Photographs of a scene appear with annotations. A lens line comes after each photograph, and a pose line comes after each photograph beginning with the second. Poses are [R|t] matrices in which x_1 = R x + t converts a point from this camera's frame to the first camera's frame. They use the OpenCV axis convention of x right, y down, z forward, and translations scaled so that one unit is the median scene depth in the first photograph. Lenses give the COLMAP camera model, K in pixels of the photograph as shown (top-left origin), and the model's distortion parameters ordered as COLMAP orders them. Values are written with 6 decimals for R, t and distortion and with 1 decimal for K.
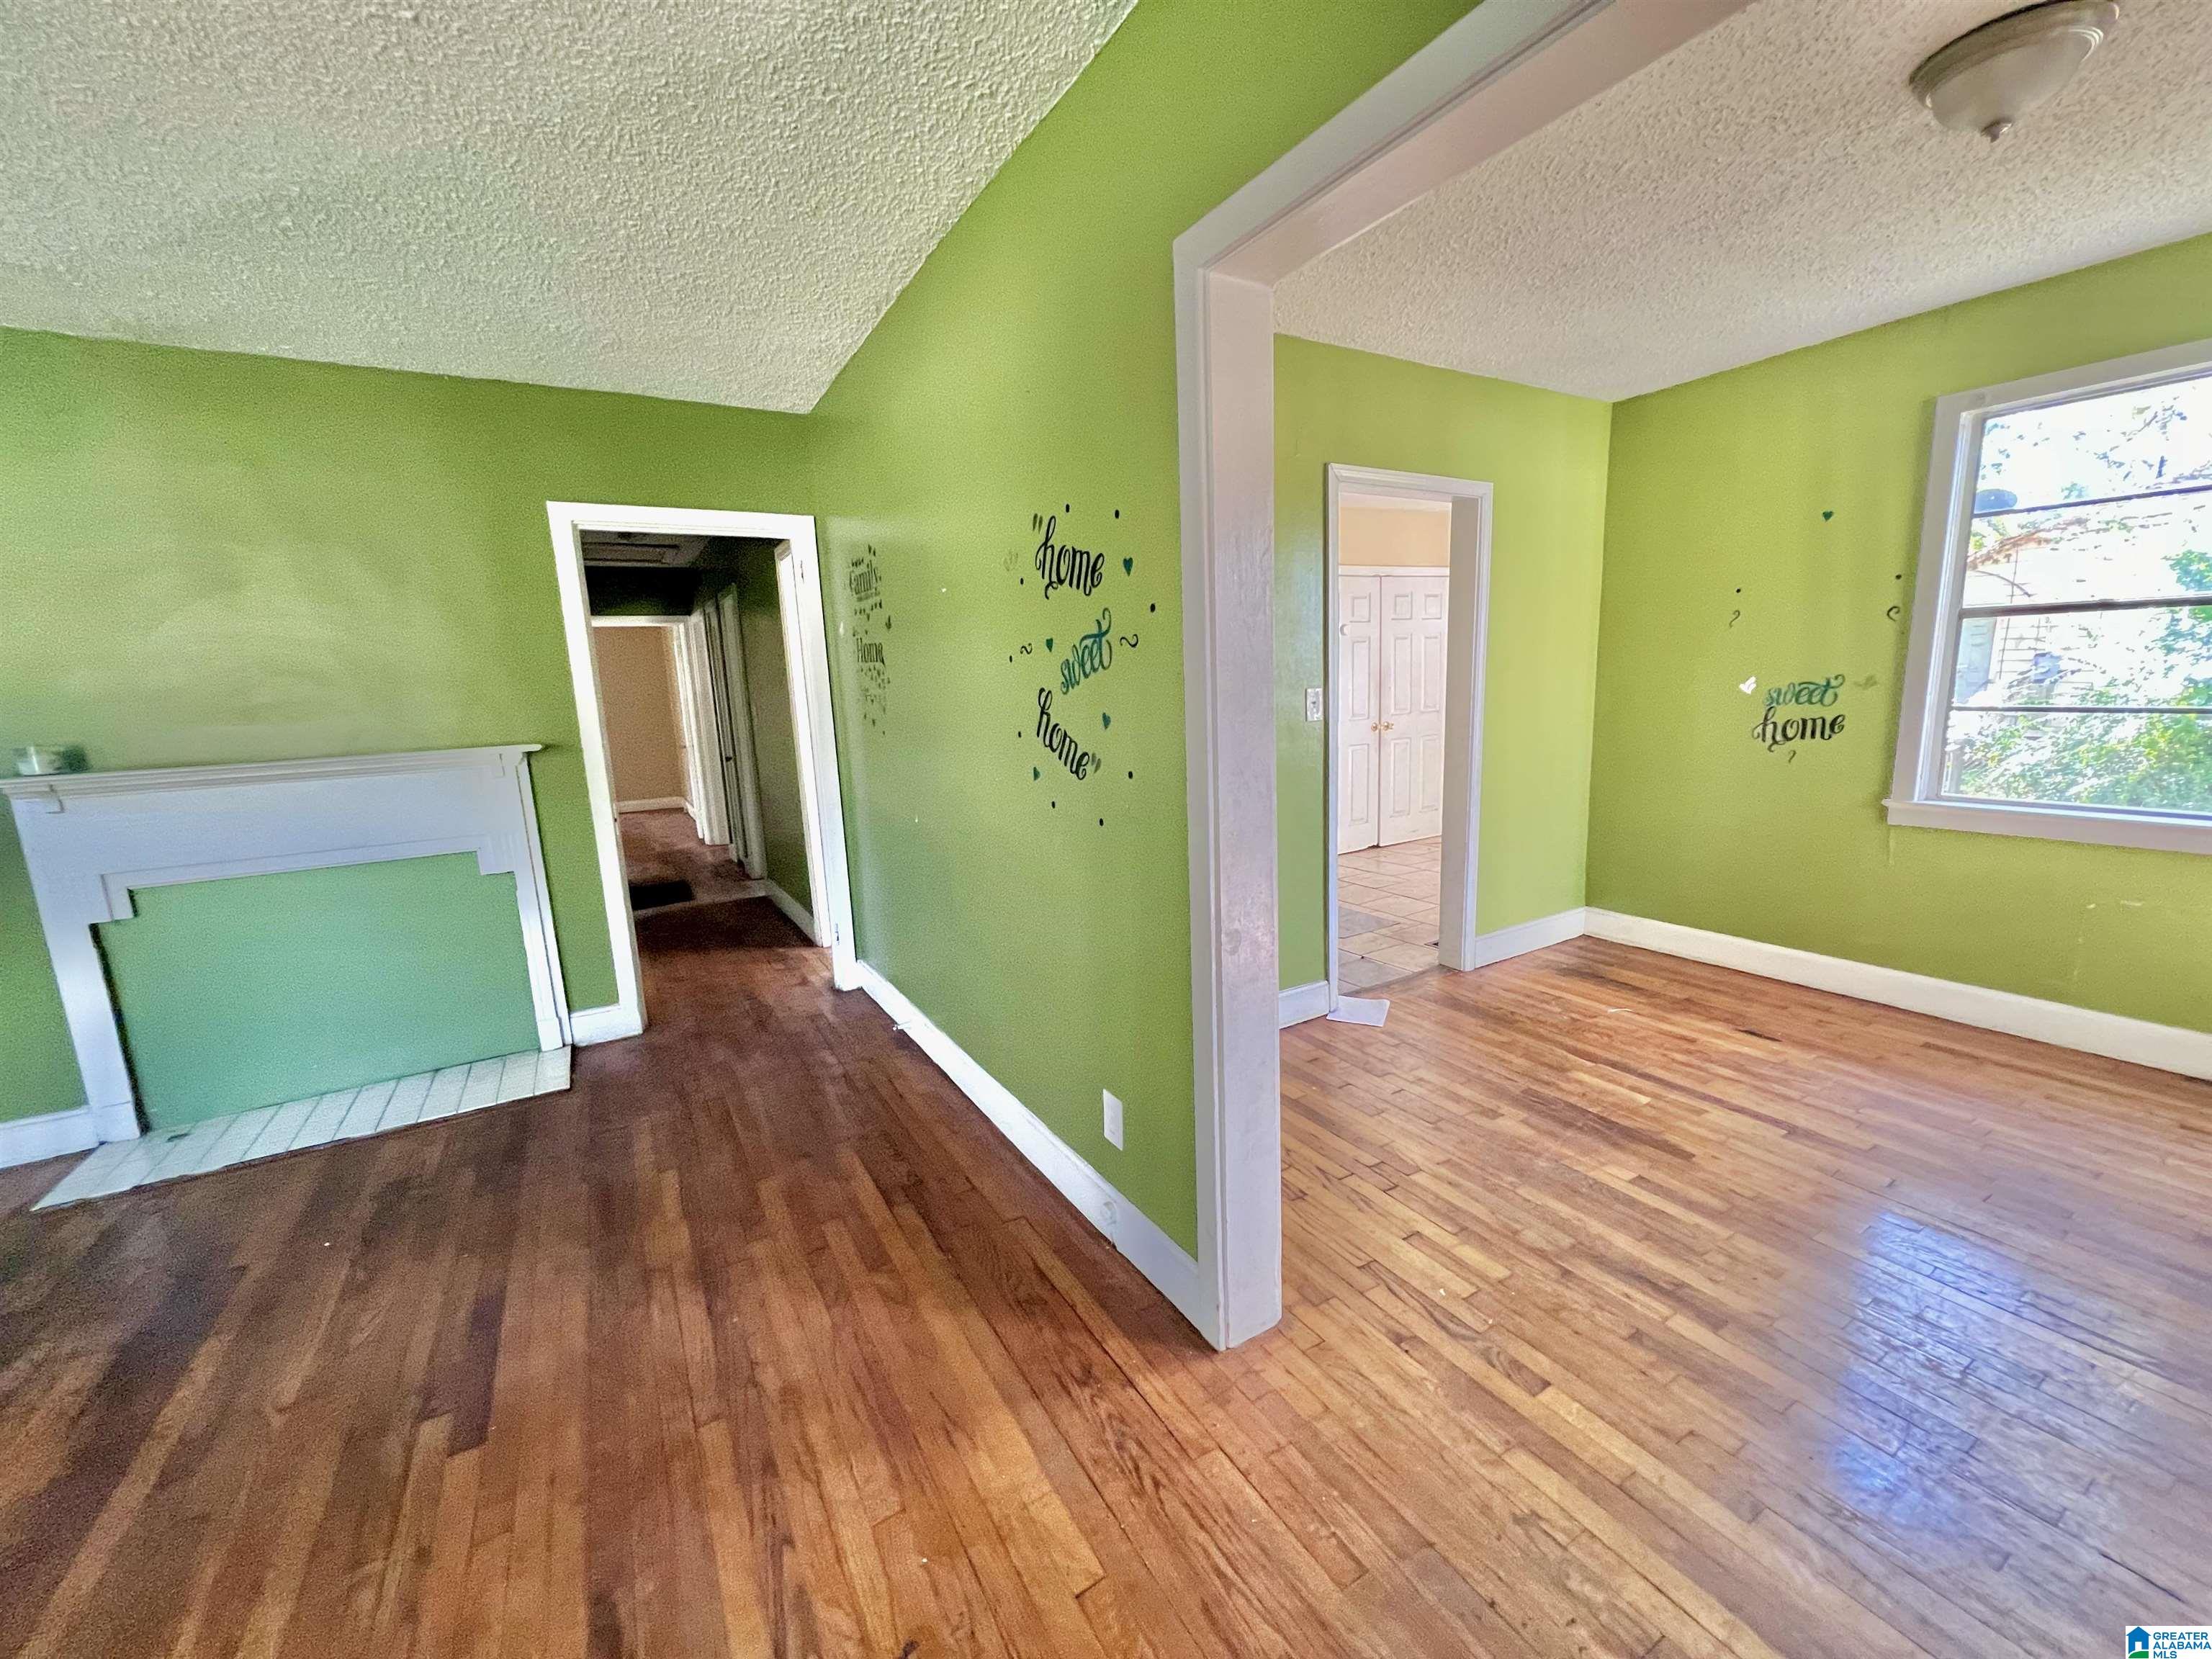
lens RADIAL K [[882.4, 0, 1112.7], [0, 882.4, 835.3], [0, 0, 1]] dist [-0.000087, 0.000536]
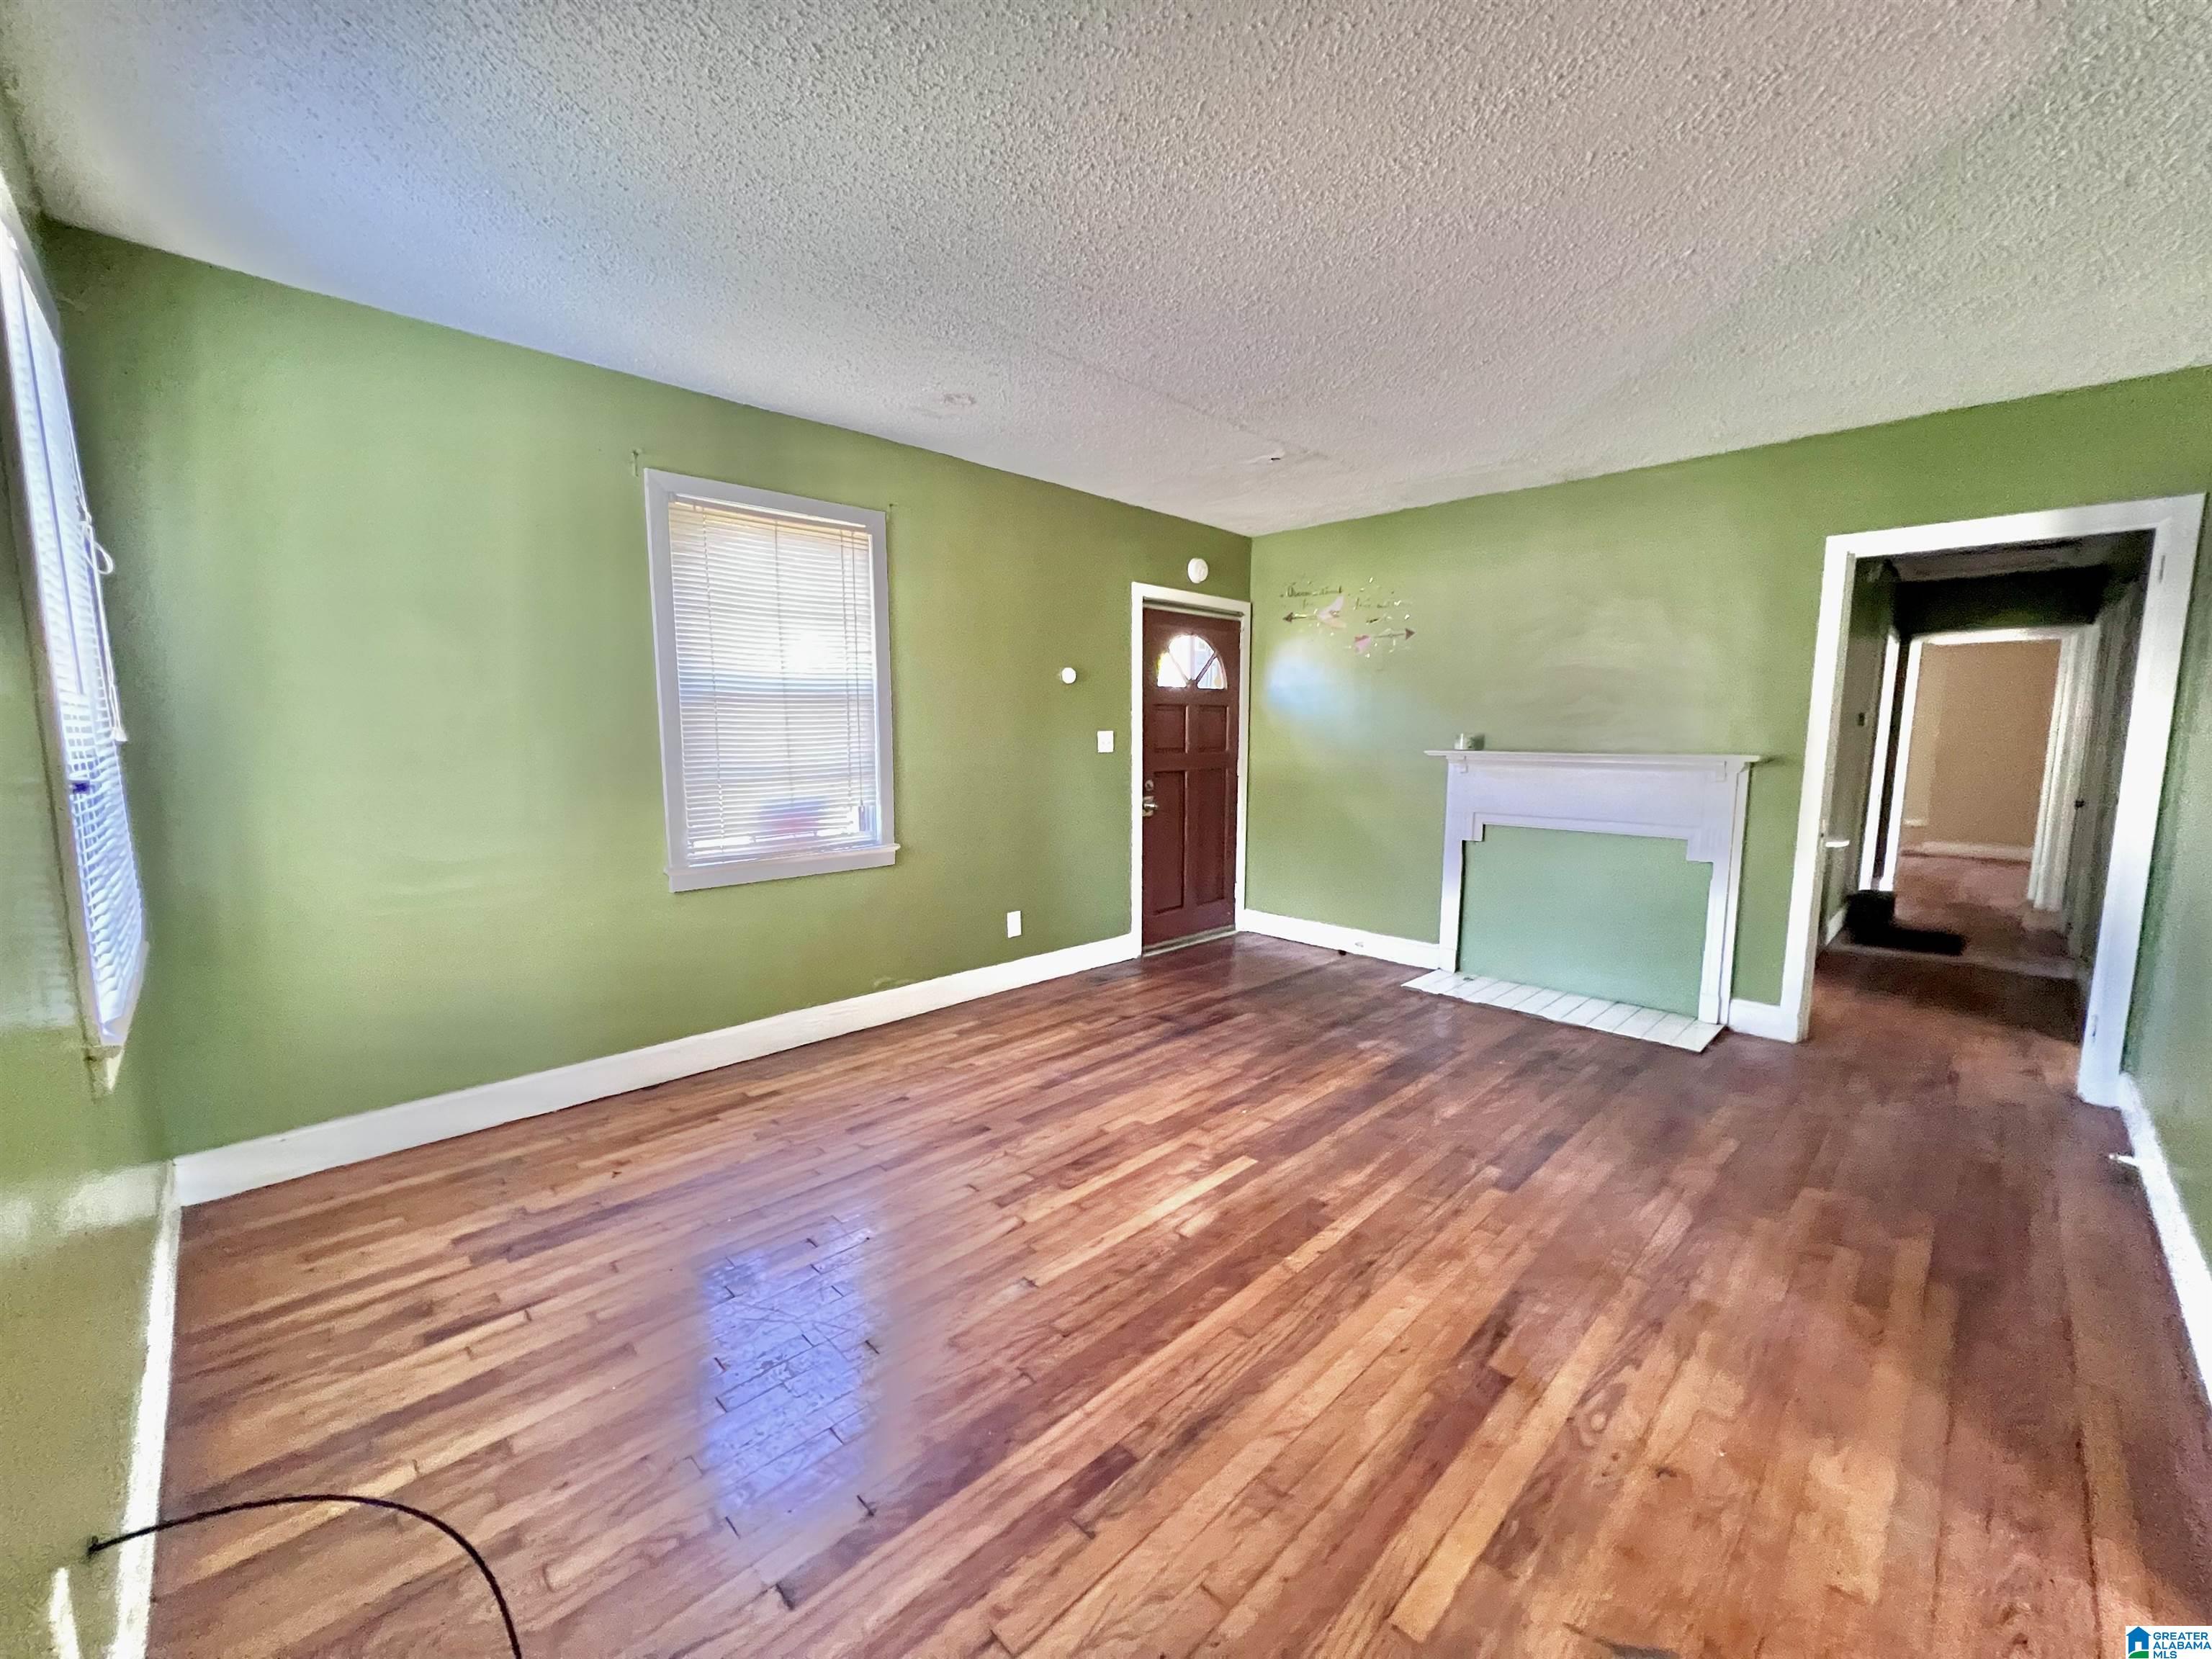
lens RADIAL K [[882.4, 0, 1113.1], [0, 882.4, 832.3], [0, 0, 1]] dist [-0.000087, 0.000536]
pose [[0.251358, 0.156381, -0.955178, 0.260535], [-0.182815, 0.976769, 0.111808, 0.018919], [0.950472, 0.146517, 0.274107, -0.090183]]
